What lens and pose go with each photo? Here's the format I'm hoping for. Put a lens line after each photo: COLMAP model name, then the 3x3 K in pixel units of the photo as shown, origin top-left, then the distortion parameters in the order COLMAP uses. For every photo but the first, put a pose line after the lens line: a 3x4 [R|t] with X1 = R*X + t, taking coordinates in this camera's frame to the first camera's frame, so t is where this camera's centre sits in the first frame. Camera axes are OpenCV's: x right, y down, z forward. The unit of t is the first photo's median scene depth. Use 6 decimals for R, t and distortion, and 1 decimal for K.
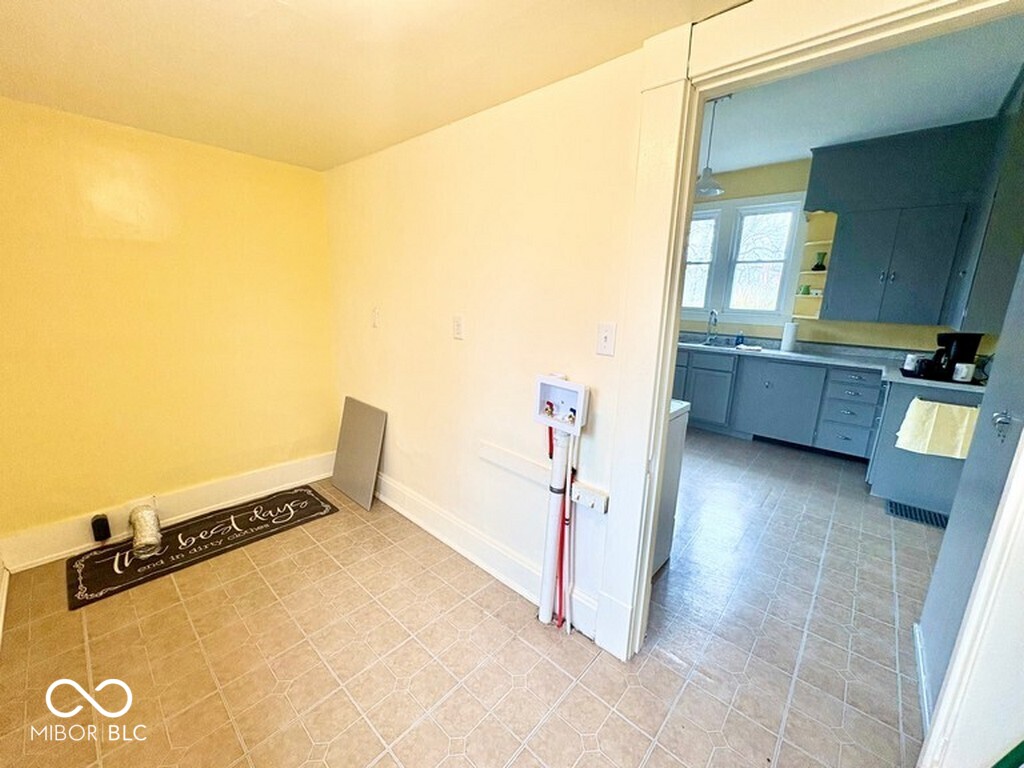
lens RADIAL K [[407.1, 0, 513.0], [0, 407.1, 380.6], [0, 0, 1]] dist [-0.000348, -0.000212]
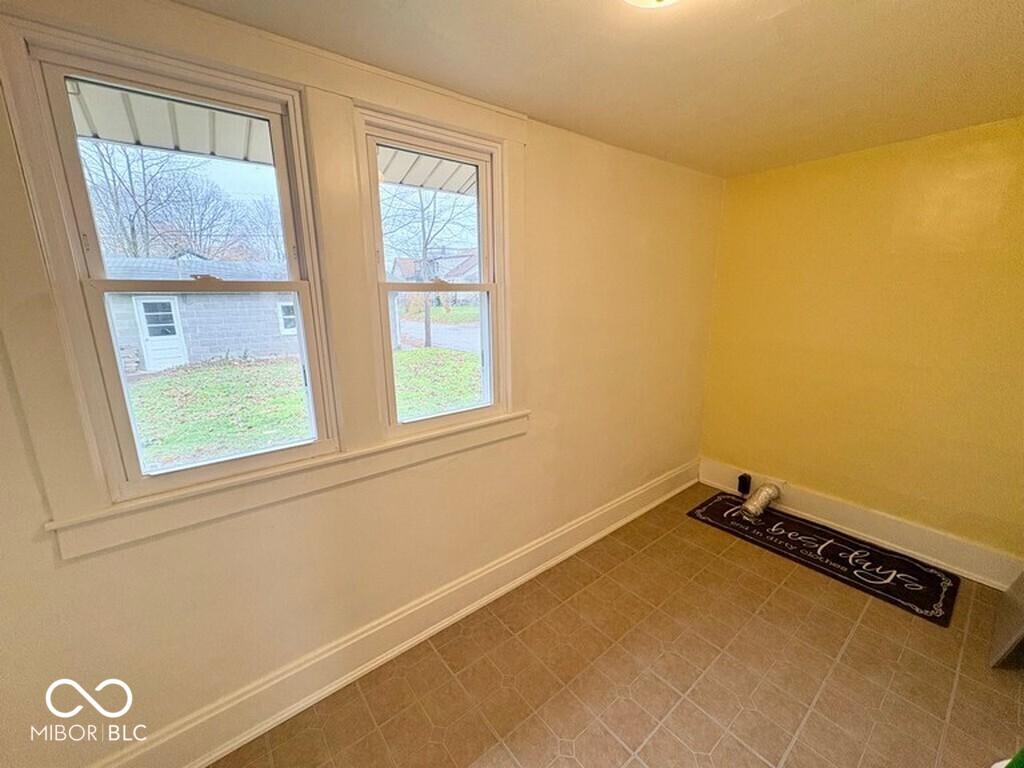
lens RADIAL K [[407.1, 0, 502.5], [0, 407.1, 377.0], [0, 0, 1]] dist [-0.000348, -0.000212]
pose [[-0.176190, 0.167220, -0.970049, 0.308696], [-0.205148, 0.957588, 0.202333, -0.063888], [0.962742, 0.234653, -0.134413, 0.334882]]
